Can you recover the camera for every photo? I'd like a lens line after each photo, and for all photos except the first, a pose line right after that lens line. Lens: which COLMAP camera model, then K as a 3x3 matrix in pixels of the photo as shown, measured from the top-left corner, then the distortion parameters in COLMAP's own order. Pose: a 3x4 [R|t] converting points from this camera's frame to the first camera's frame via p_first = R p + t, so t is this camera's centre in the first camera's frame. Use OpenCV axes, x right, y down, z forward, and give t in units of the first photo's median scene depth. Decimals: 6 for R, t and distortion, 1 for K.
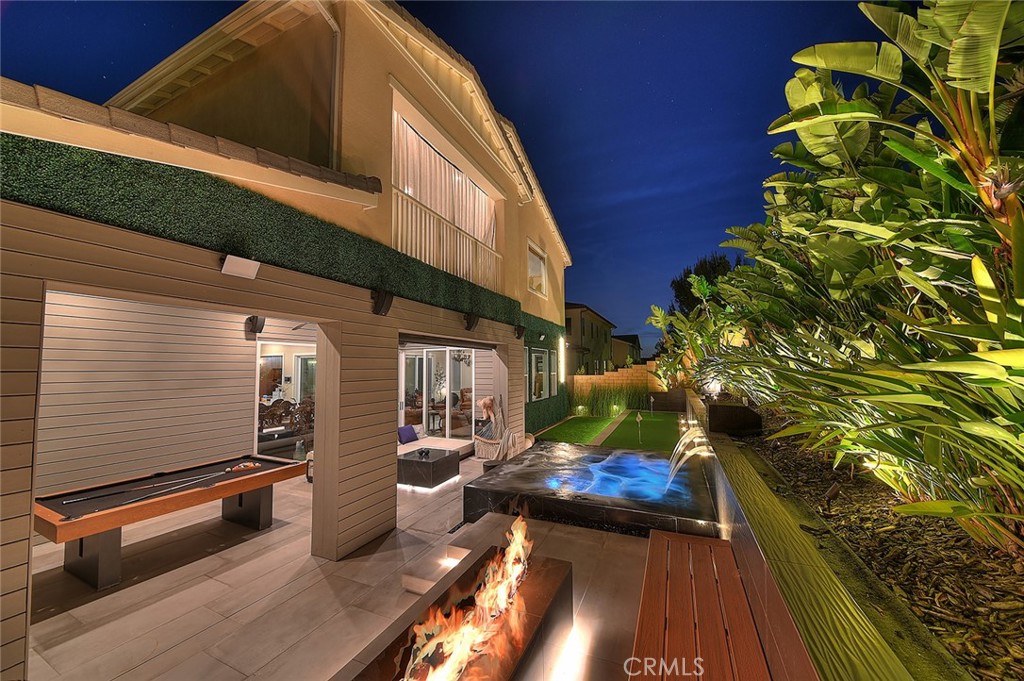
lens RADIAL K [[361.2, 0, 518.7], [0, 361.2, 341.0], [0, 0, 1]] dist [-0.010868, -0.004025]
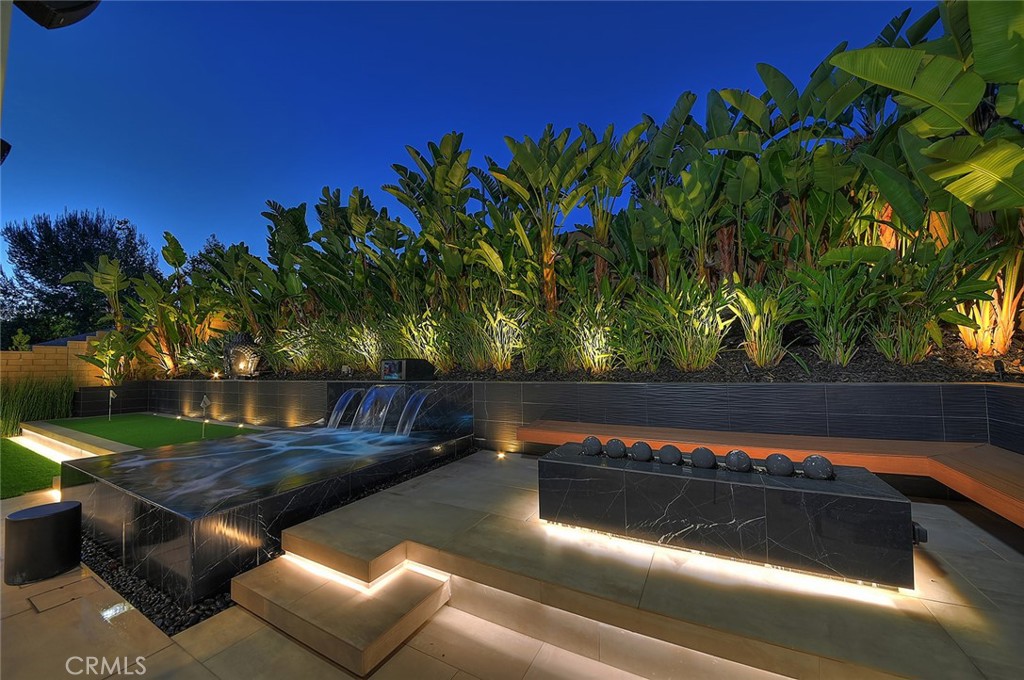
lens RADIAL K [[361.2, 0, 507.5], [0, 361.2, 347.6], [0, 0, 1]] dist [-0.010868, -0.004025]
pose [[0.071090, 0.058678, 0.995742, -0.277125], [-0.046110, 0.997394, -0.055483, 0.095294], [-0.996404, -0.041969, 0.073610, 0.284645]]
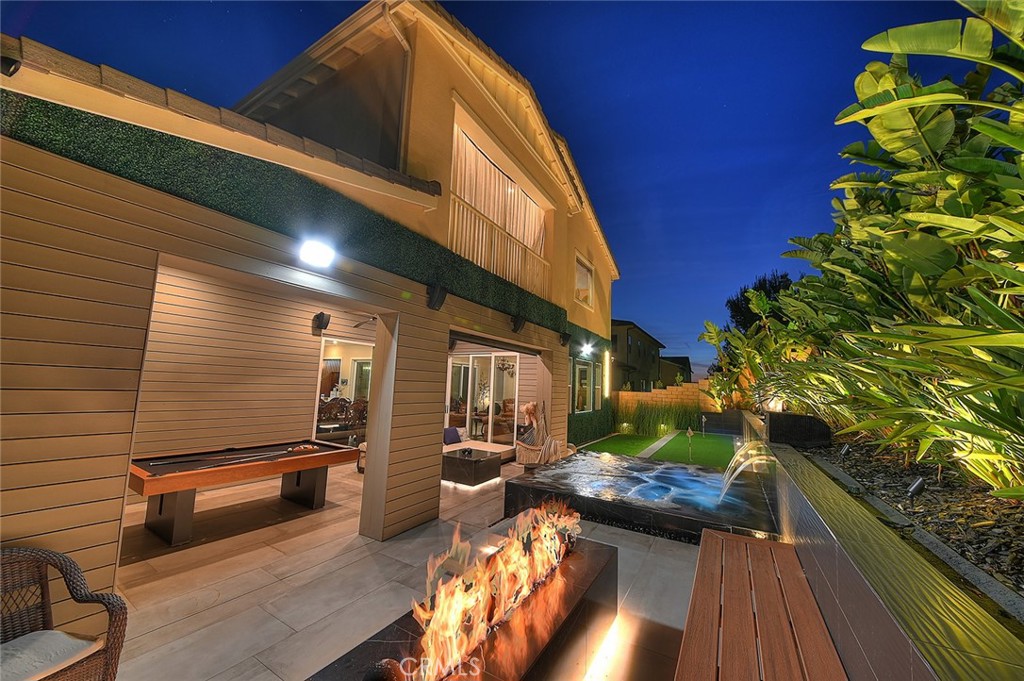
lens RADIAL K [[361.2, 0, 517.9], [0, 361.2, 341.0], [0, 0, 1]] dist [-0.010868, -0.004025]
pose [[0.991805, 0.031495, -0.123819, -0.003397], [-0.038238, 0.997890, -0.052469, 0.032260], [0.121905, 0.056773, 0.990917, -0.004942]]
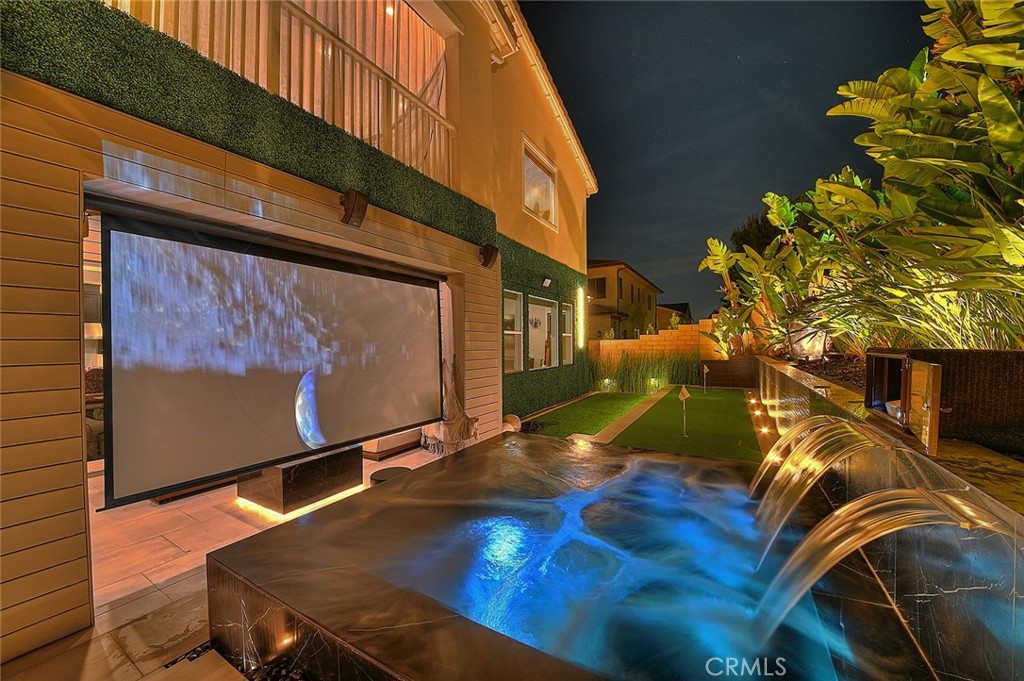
lens RADIAL K [[361.2, 0, 527.6], [0, 361.2, 344.2], [0, 0, 1]] dist [-0.010868, -0.004025]
pose [[0.994892, -0.000852, -0.100942, 0.116250], [0.007993, 0.997490, 0.070355, 0.074060], [0.100629, -0.070802, 0.992402, 0.331442]]
